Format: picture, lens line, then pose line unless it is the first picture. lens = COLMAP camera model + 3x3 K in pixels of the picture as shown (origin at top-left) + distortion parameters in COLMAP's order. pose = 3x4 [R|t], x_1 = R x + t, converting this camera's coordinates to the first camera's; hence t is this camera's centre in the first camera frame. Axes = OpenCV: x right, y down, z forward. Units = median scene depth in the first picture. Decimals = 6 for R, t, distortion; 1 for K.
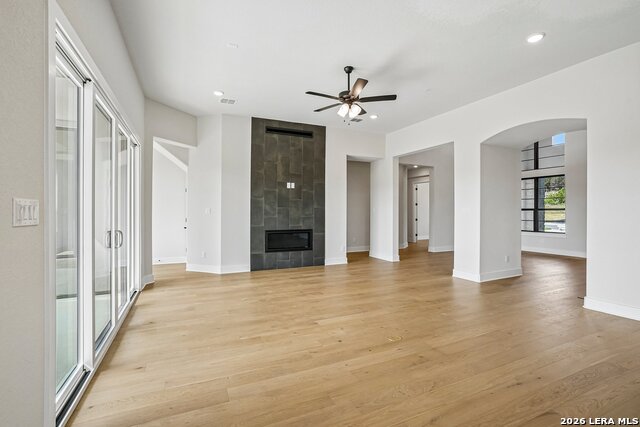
lens RADIAL K [[297.1, 0, 320.0], [0, 297.1, 213.5], [0, 0, 1]] dist [-0.024964, 0.000152]
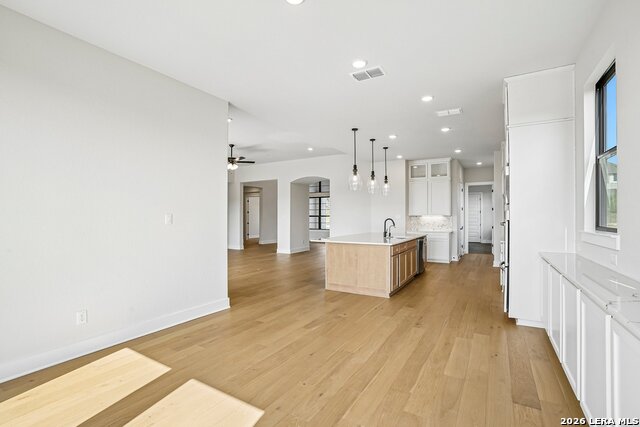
lens RADIAL K [[297.1, 0, 320.0], [0, 297.1, 213.5], [0, 0, 1]] dist [-0.024964, 0.000152]
pose [[0.824683, 0.007485, 0.565546, -0.284538], [0.003913, 0.999813, -0.018939, 0.003176], [-0.565582, 0.017832, 0.824499, -0.512930]]
